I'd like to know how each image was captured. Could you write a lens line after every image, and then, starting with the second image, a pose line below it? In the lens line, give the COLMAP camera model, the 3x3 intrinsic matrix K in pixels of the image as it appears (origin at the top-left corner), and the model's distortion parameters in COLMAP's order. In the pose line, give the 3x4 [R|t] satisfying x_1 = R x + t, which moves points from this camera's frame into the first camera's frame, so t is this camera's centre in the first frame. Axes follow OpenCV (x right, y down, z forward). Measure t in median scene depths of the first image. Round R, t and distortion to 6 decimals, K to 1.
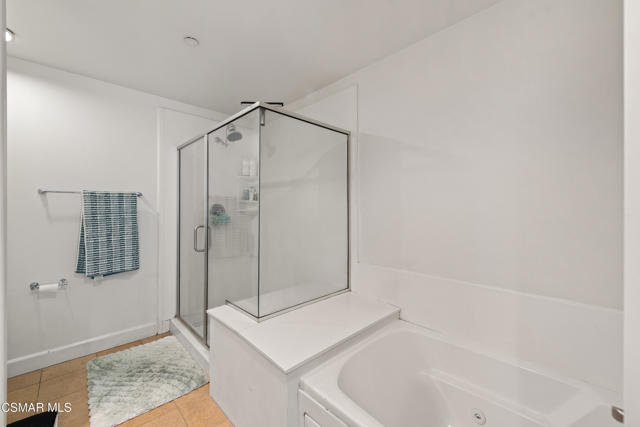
lens RADIAL K [[254.1, 0, 319.8], [0, 254.1, 206.0], [0, 0, 1]] dist [0.016136, -0.005246]
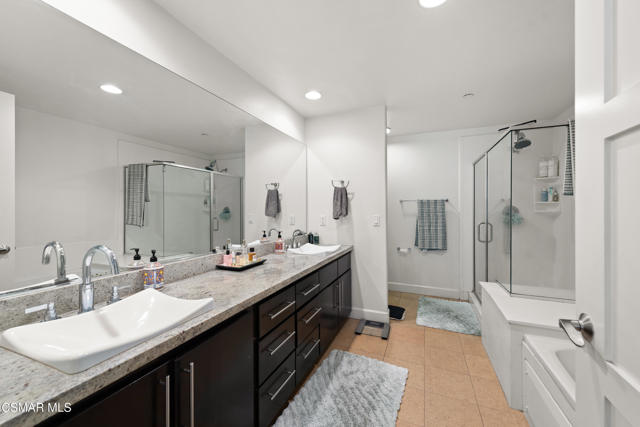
lens RADIAL K [[254.1, 0, 321.1], [0, 254.1, 210.2], [0, 0, 1]] dist [0.016136, -0.005246]
pose [[0.392732, 0.001368, -0.919652, 0.397106], [0.007696, 0.999959, 0.004774, 0.000174], [0.919621, -0.008952, 0.392706, -0.274422]]
